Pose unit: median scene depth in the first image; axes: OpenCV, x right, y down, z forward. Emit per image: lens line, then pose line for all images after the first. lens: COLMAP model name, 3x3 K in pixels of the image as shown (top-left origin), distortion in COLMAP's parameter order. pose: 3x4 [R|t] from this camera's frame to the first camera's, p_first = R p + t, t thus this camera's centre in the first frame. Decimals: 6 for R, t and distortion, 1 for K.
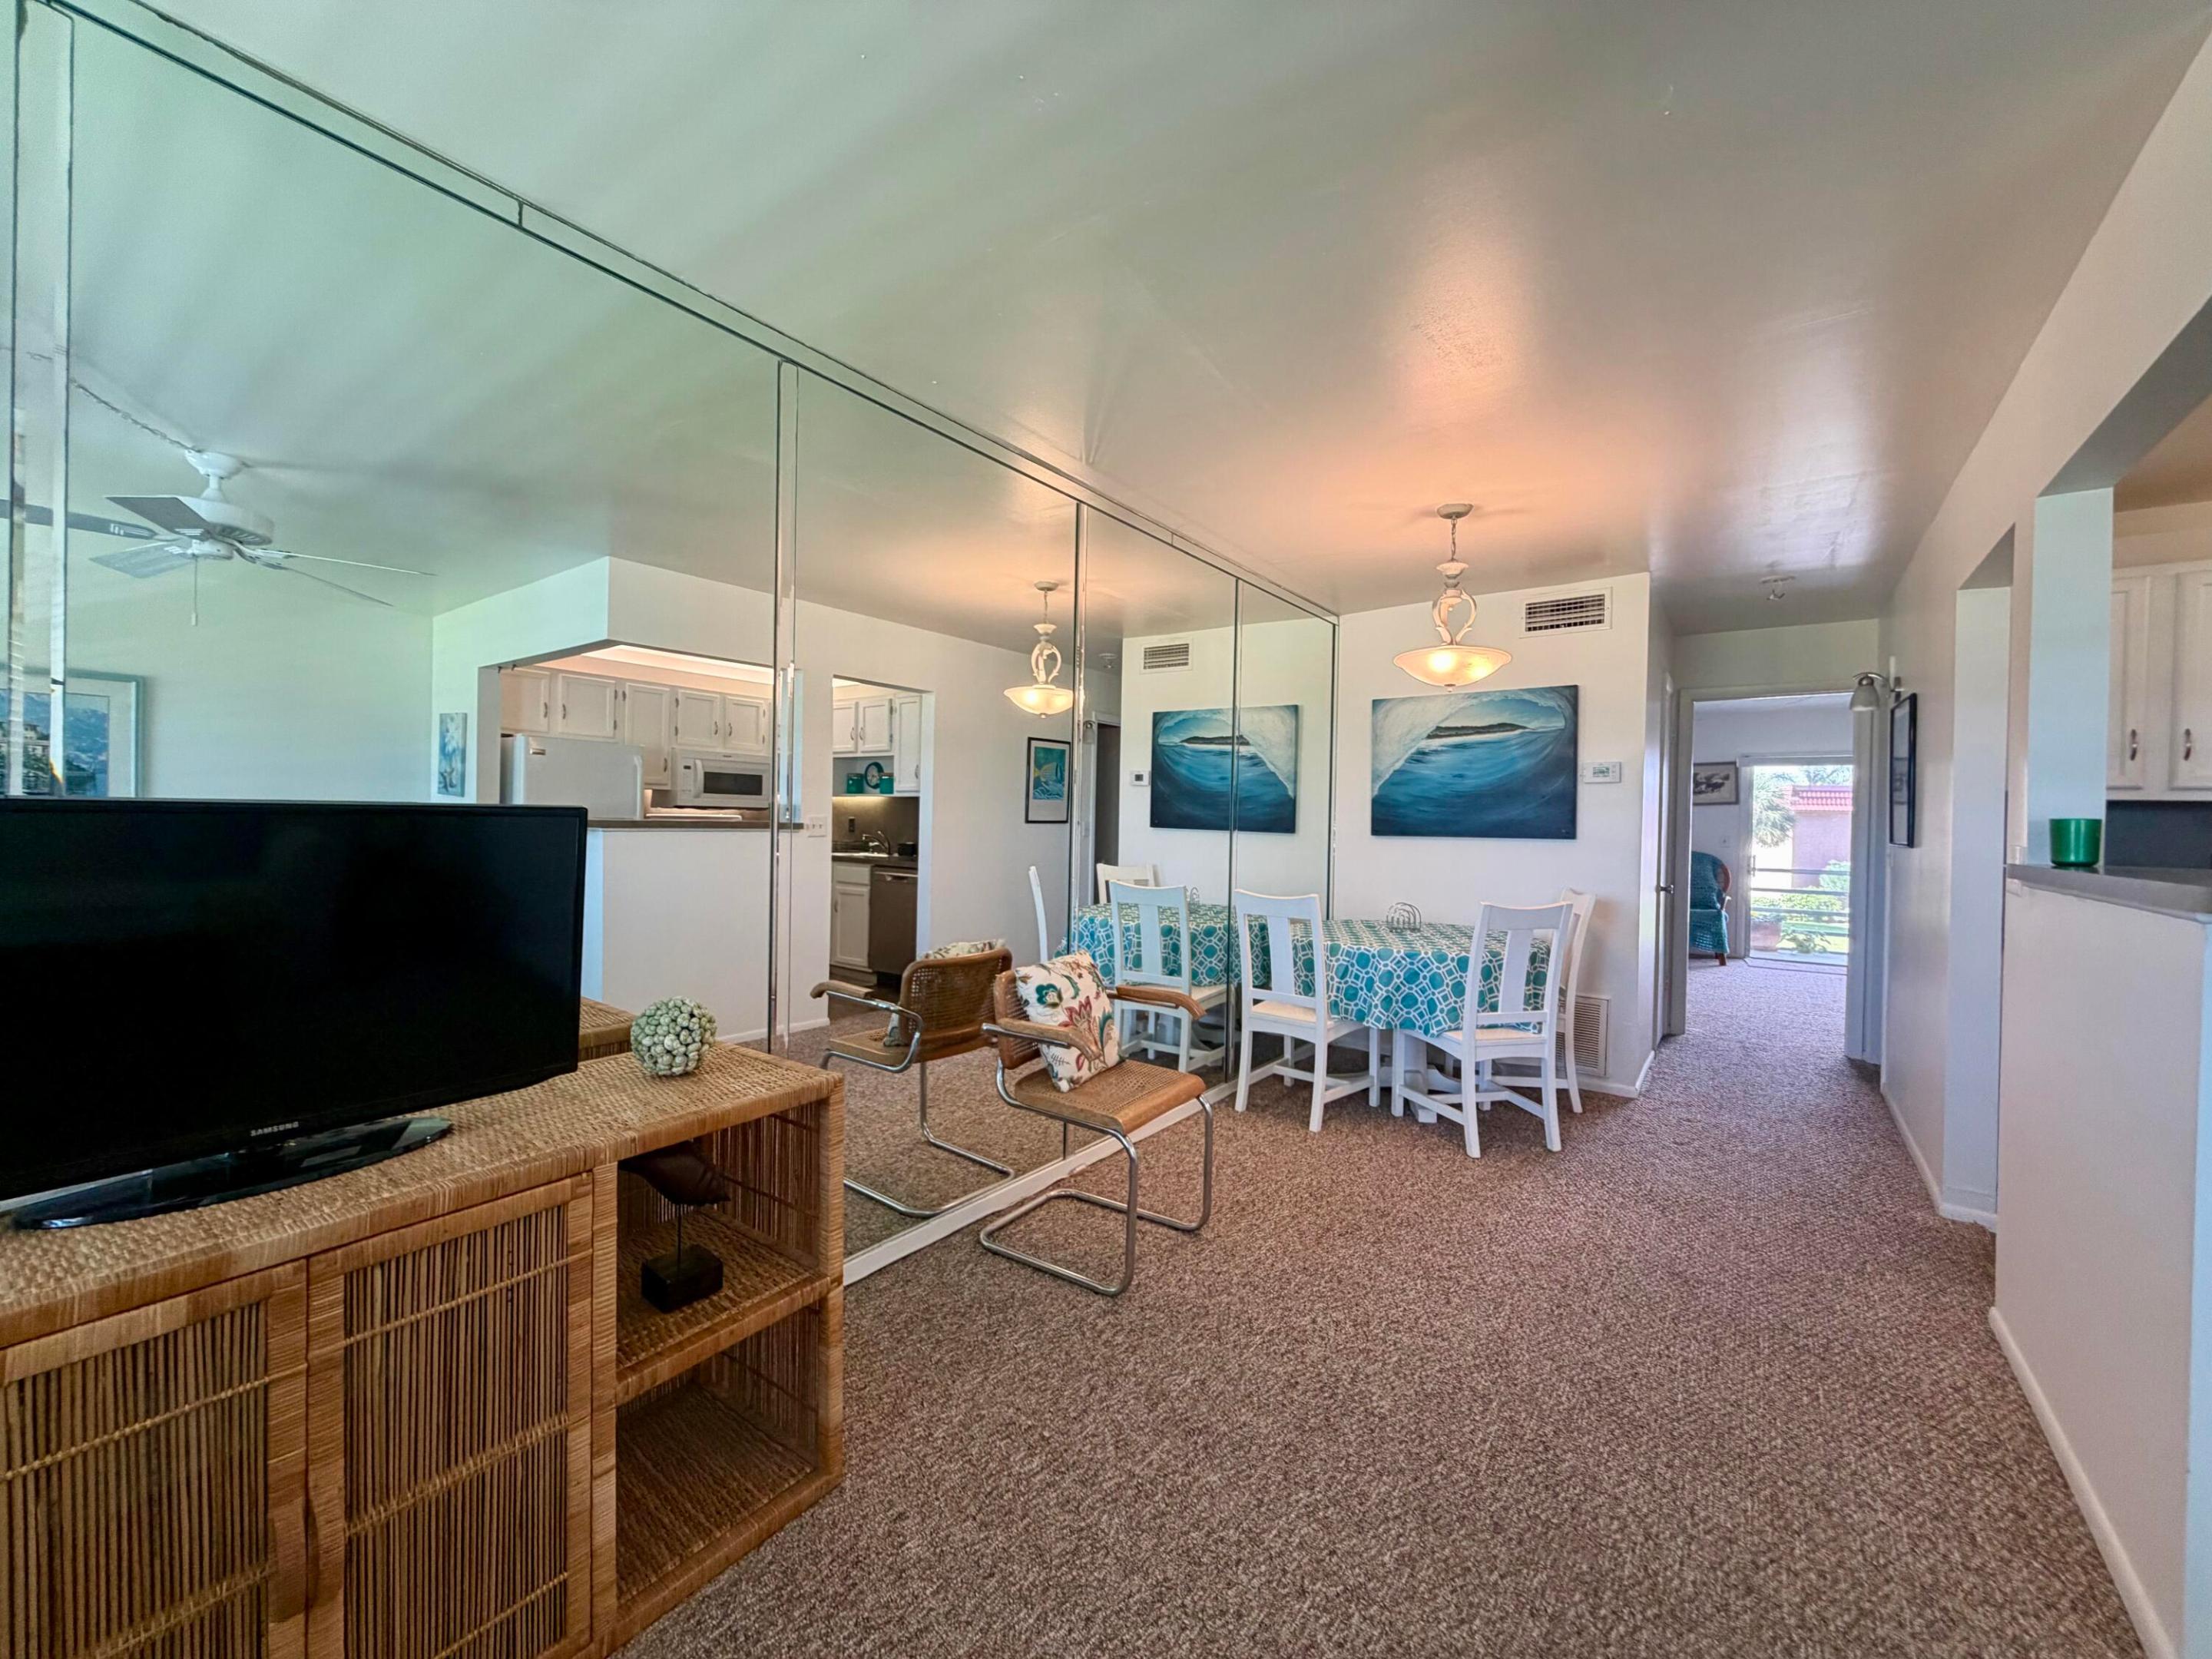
lens RADIAL K [[887.5, 0, 1103.3], [0, 887.5, 827.6], [0, 0, 1]] dist [0.001082, 0.000575]
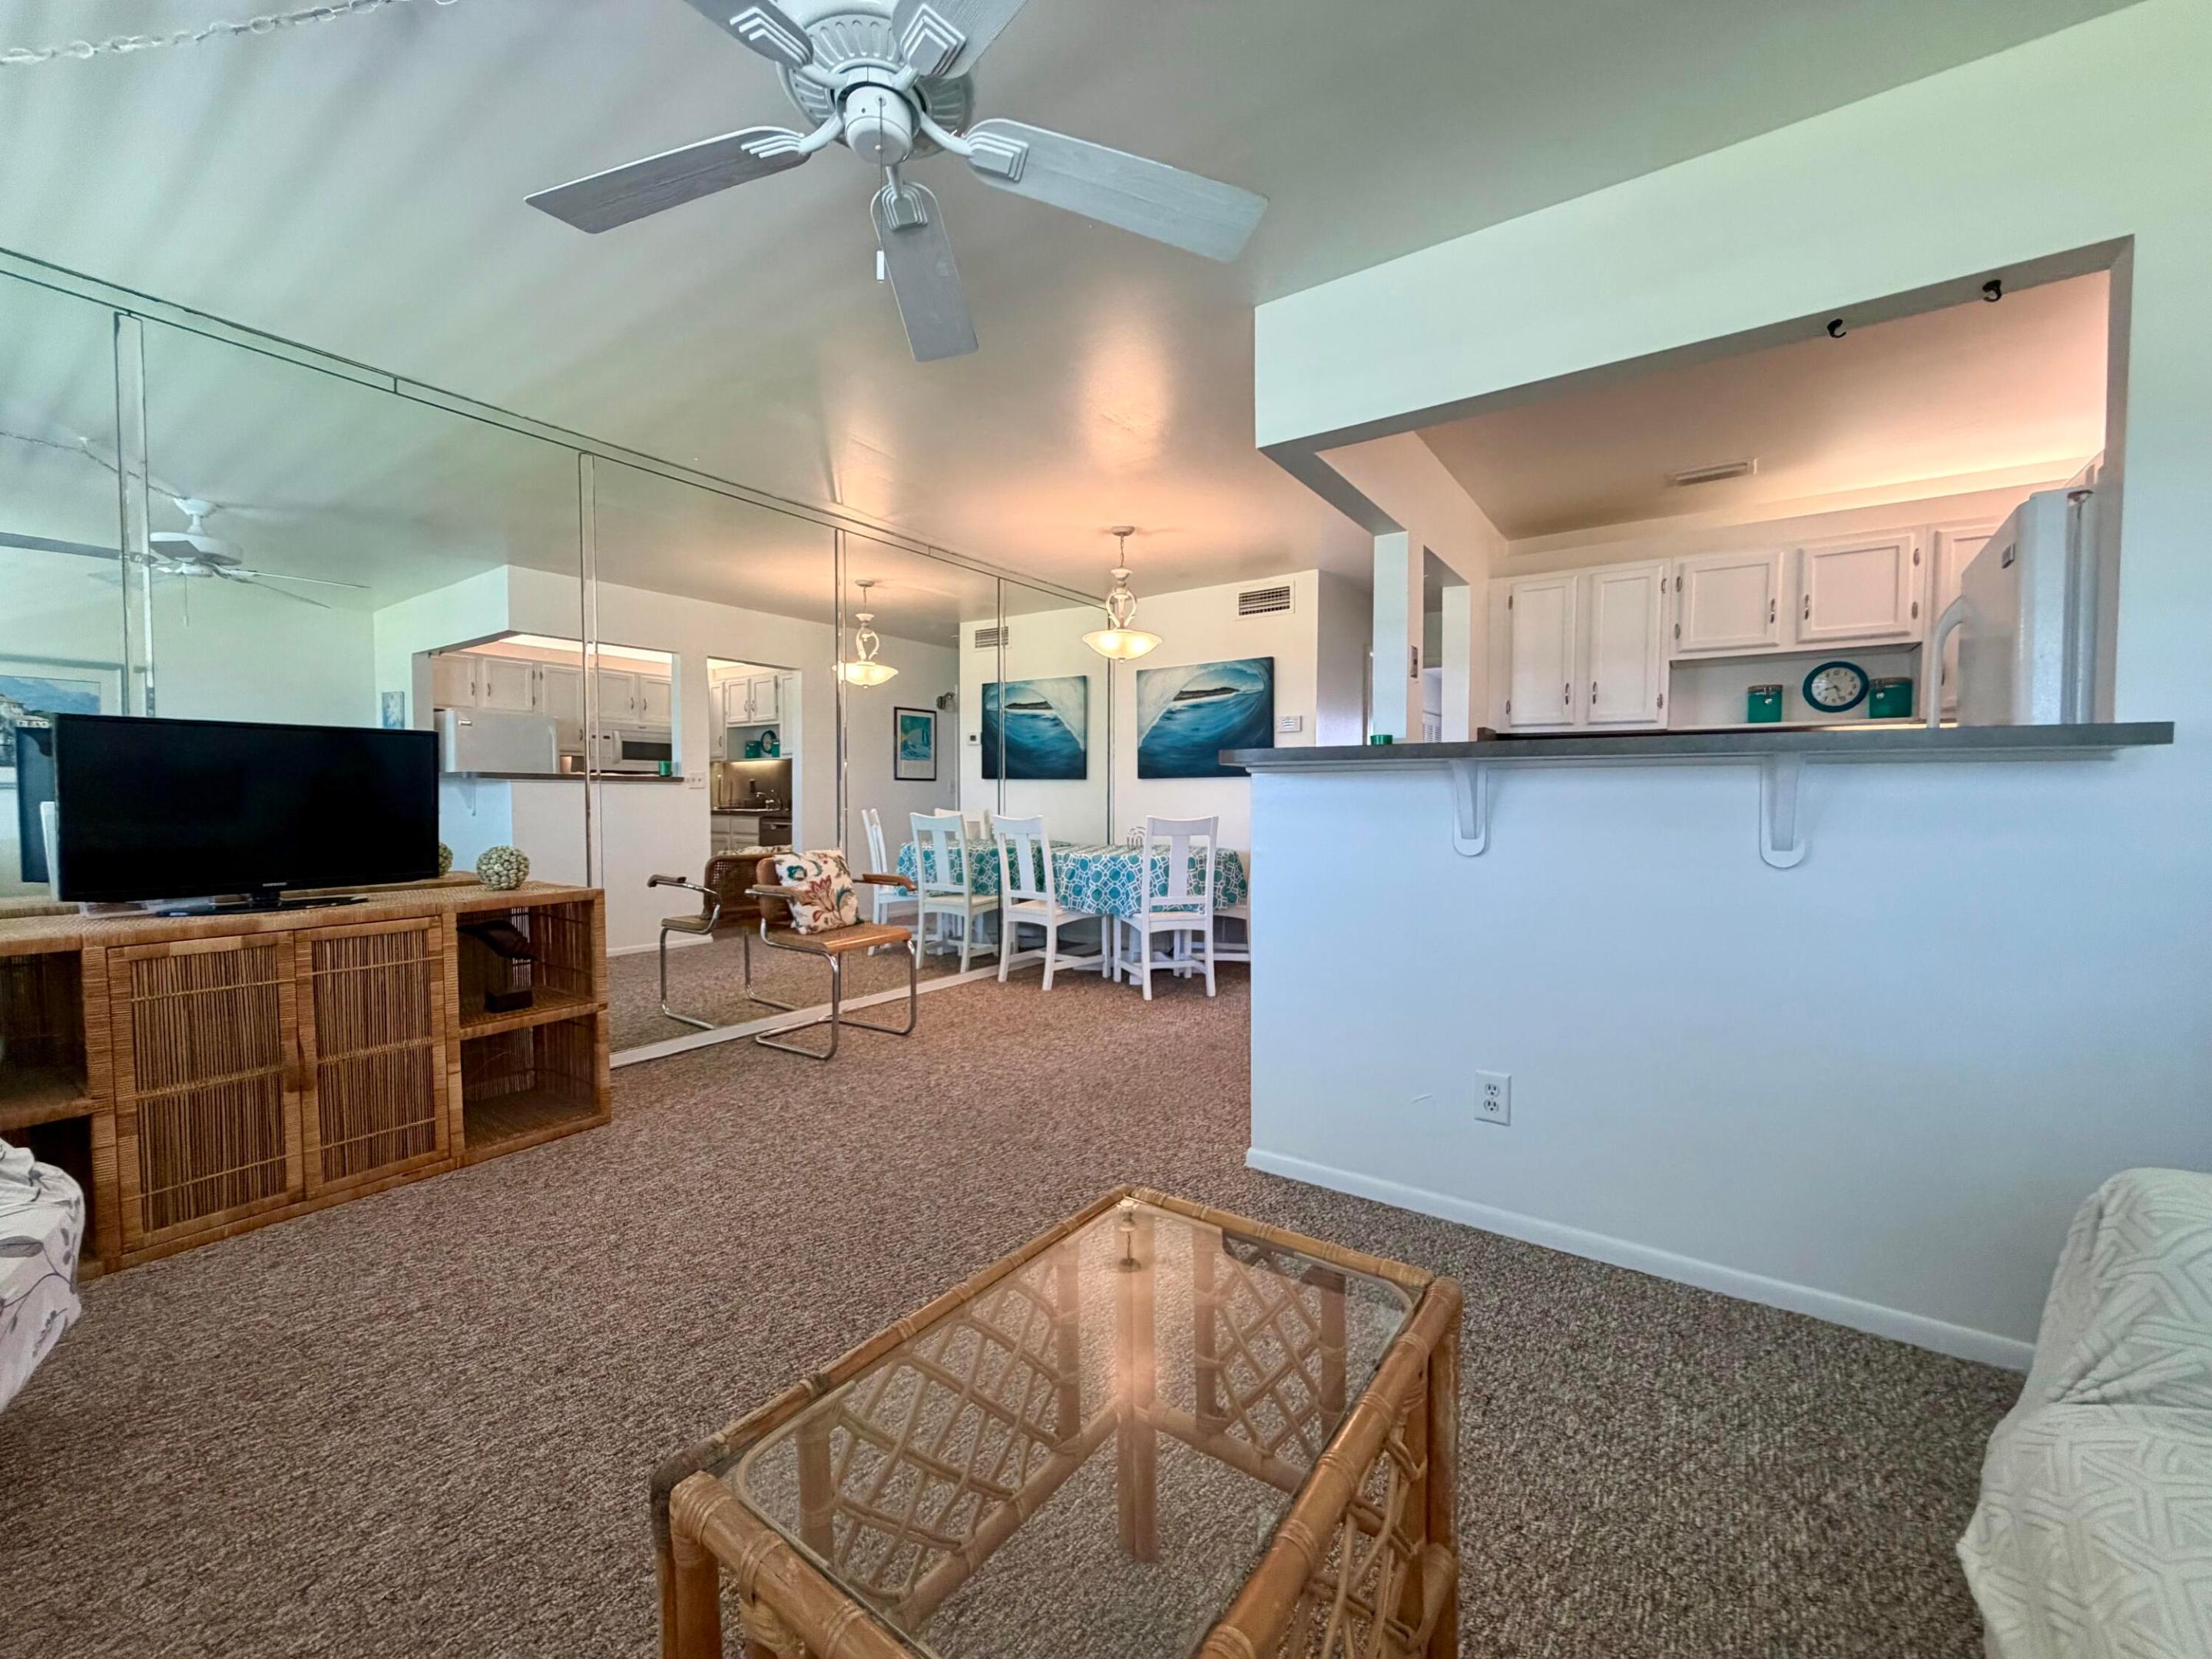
lens RADIAL K [[887.5, 0, 1103.7], [0, 887.5, 827.6], [0, 0, 1]] dist [0.001082, 0.000575]
pose [[0.999544, -0.017686, 0.024479, 0.304336], [0.017054, 0.999523, 0.025762, 0.062037], [-0.024923, -0.025333, 0.999368, -0.357131]]
